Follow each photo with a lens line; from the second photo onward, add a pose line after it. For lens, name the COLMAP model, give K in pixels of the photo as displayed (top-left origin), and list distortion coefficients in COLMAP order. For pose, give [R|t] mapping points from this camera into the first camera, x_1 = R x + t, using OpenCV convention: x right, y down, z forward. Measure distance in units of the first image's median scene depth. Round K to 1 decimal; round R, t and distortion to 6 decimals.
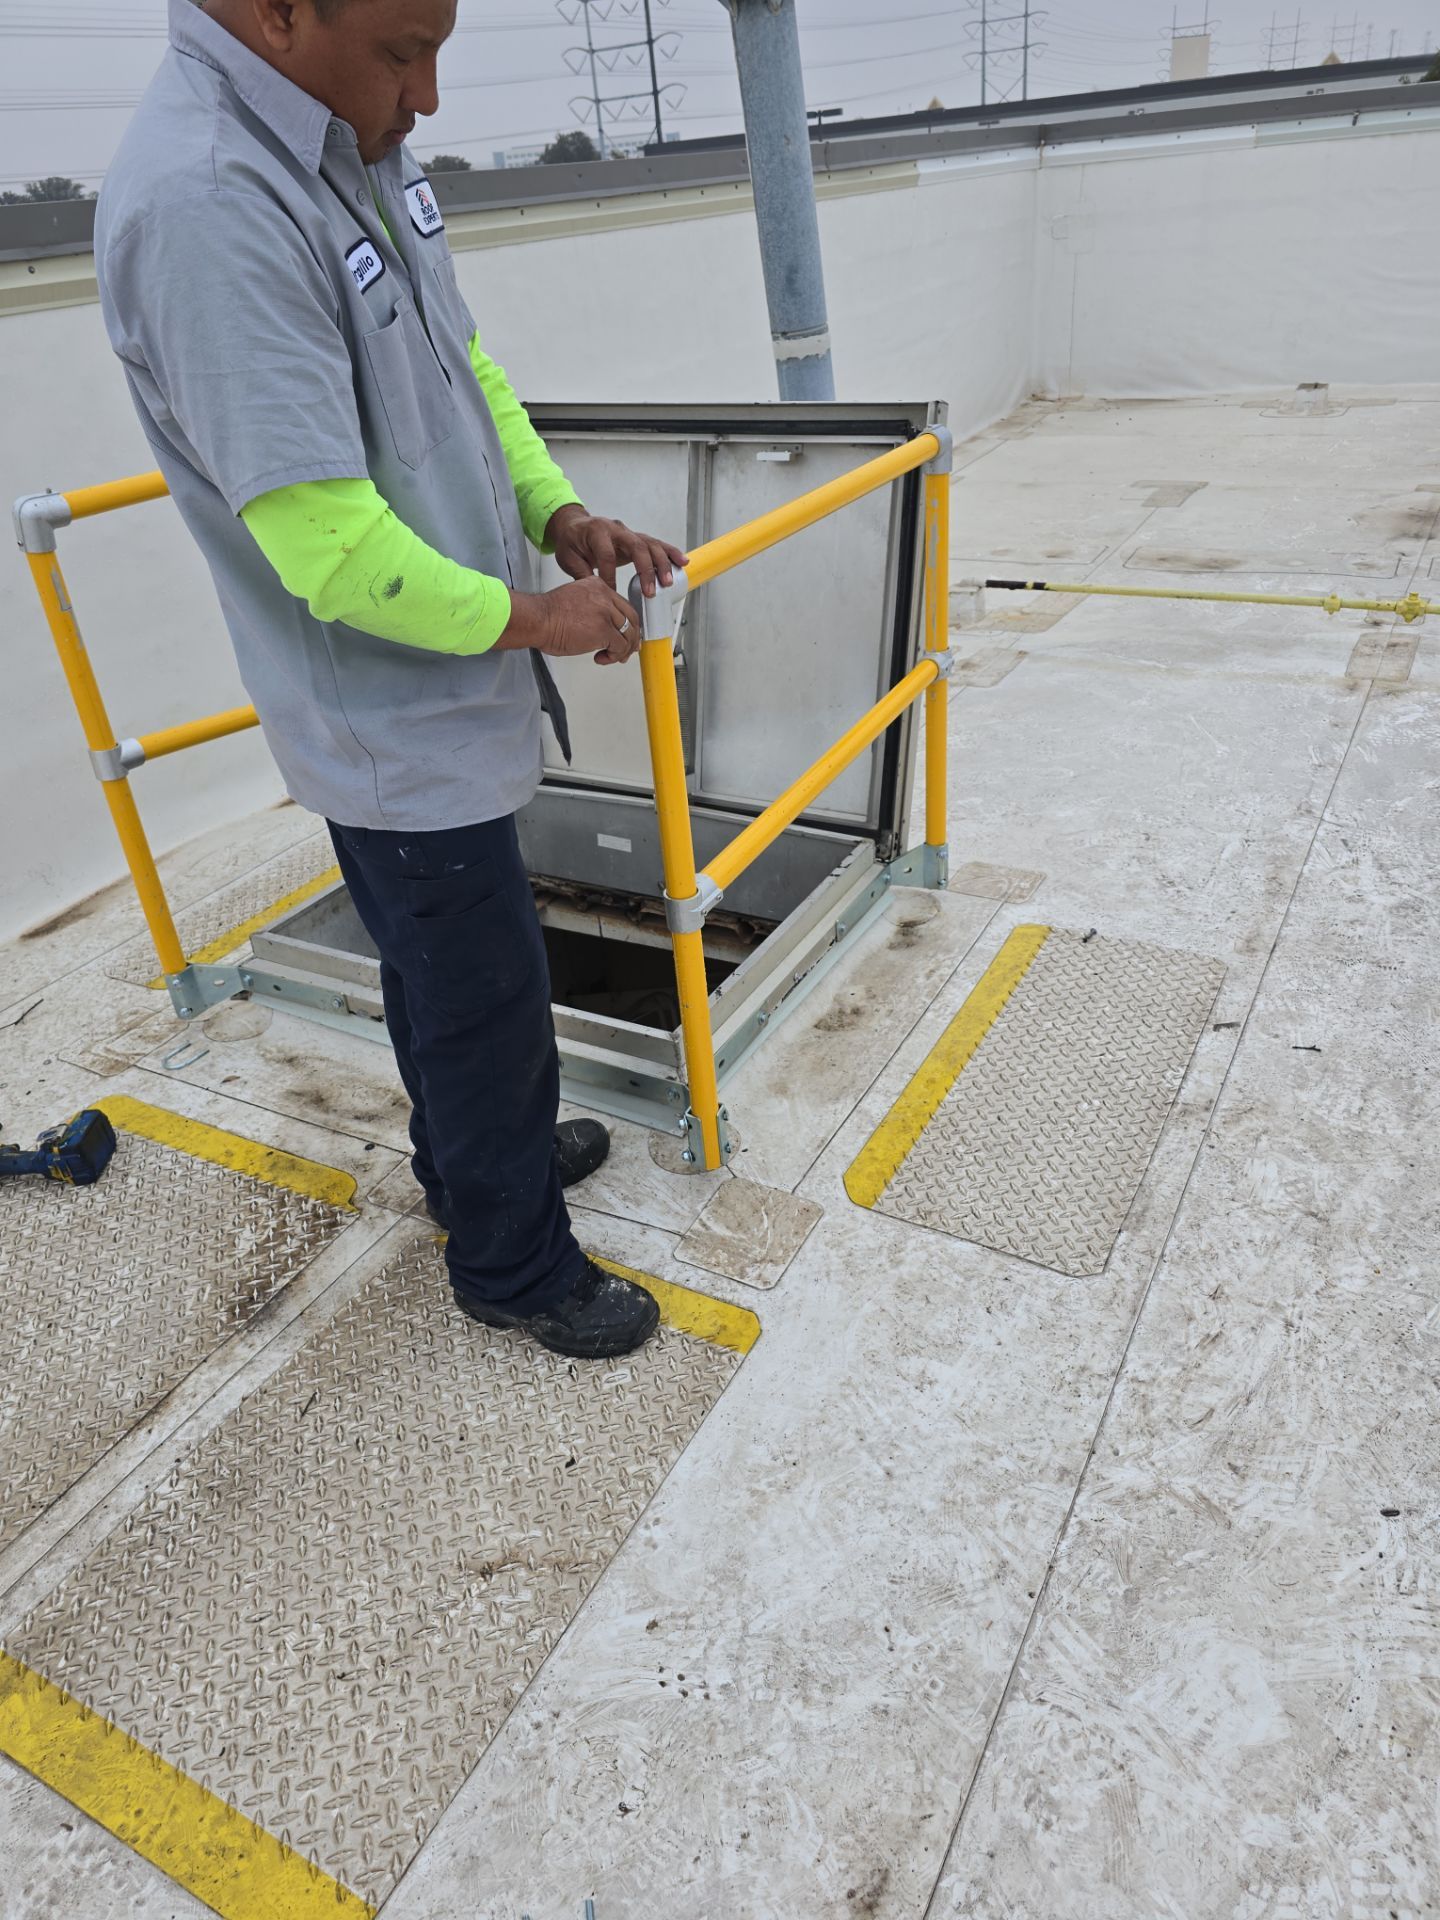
lens RADIAL K [[1285.2, 0, 731.7], [0, 1285.2, 963.3], [0, 0, 1]] dist [0.063317, -0.056651]
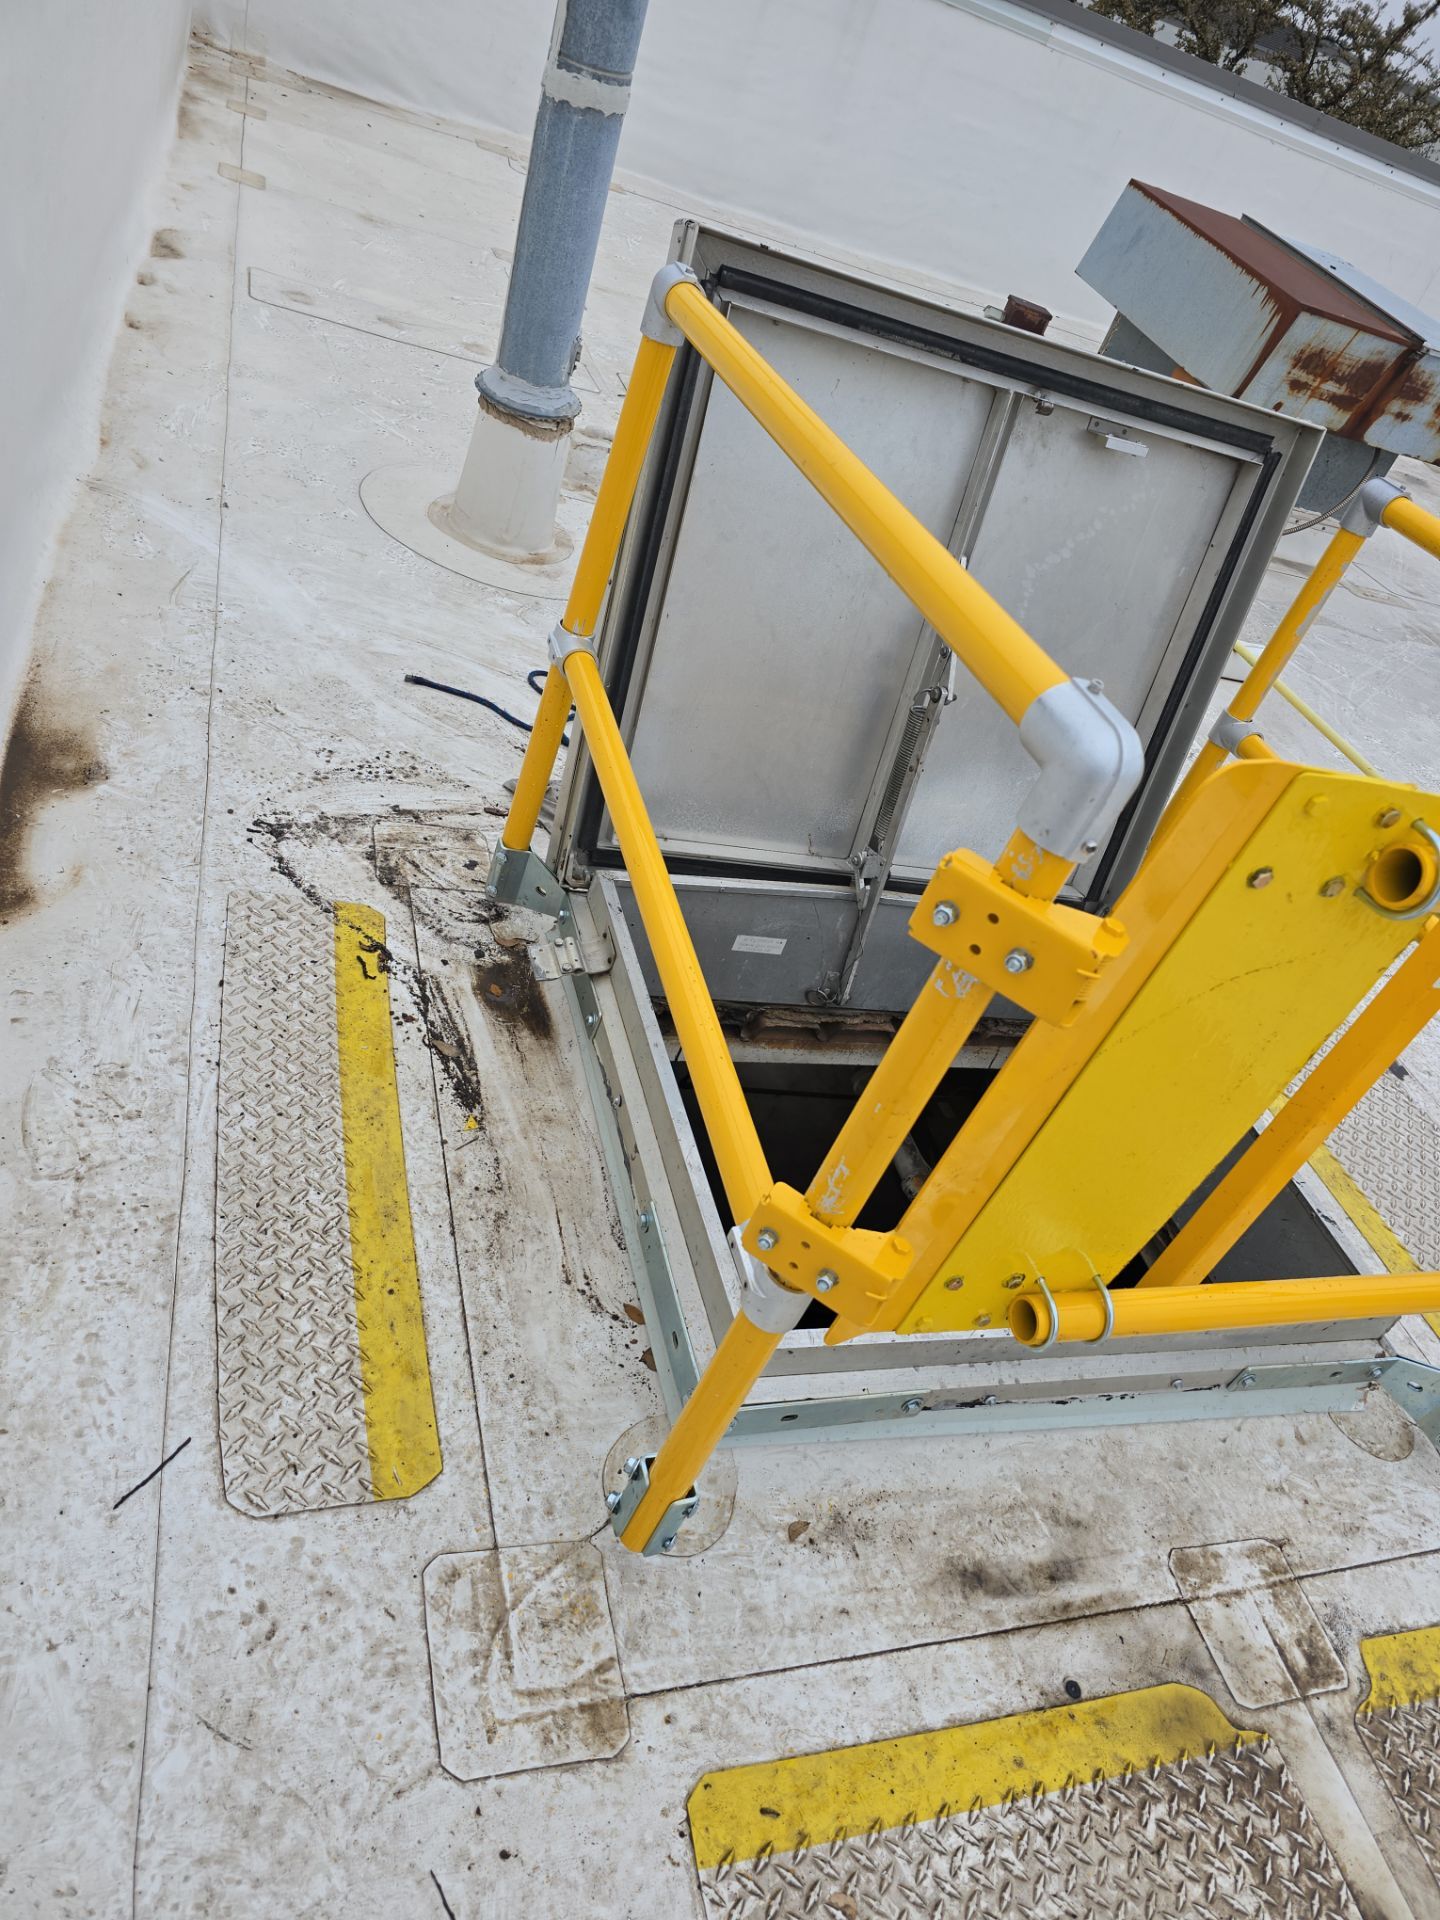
lens RADIAL K [[1285.2, 0, 723.7], [0, 1285.2, 954.7], [0, 0, 1]] dist [0.063317, -0.056651]
pose [[0.649818, -0.197522, 0.733977, -0.689252], [0.023785, 0.970456, 0.240104, -0.287408], [-0.759718, -0.138566, 0.635317, 0.650352]]
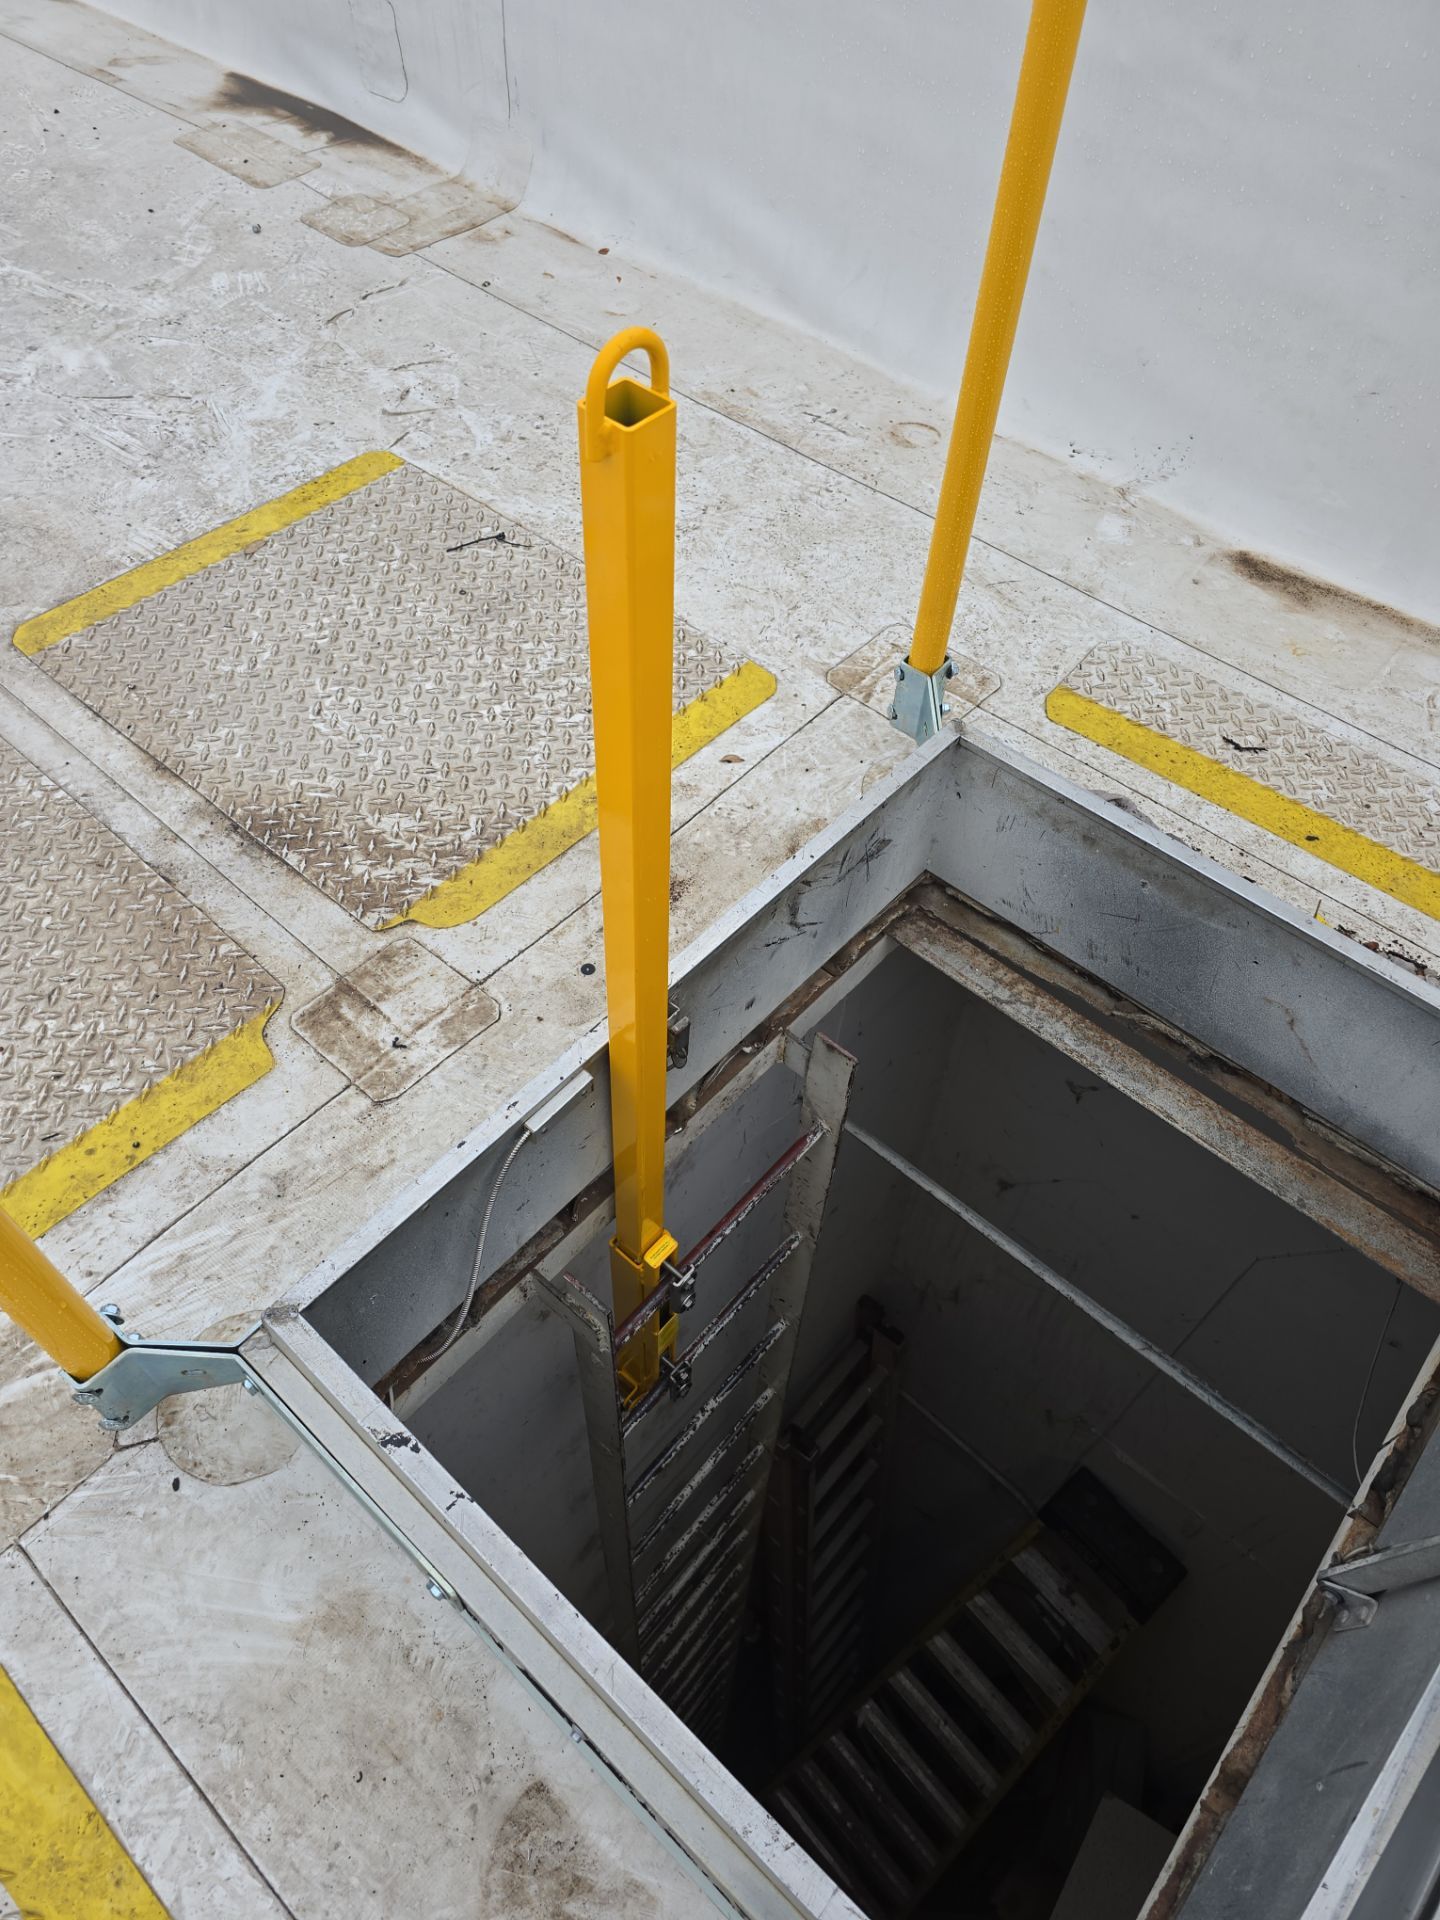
lens RADIAL K [[1285.2, 0, 719.4], [0, 1285.2, 955.0], [0, 0, 1]] dist [0.063317, -0.056651]
pose [[-0.227025, 0.808491, -0.542956, 0.058058], [-0.513480, 0.374356, 0.772137, -0.358485], [0.827525, 0.454092, 0.330156, 0.717140]]
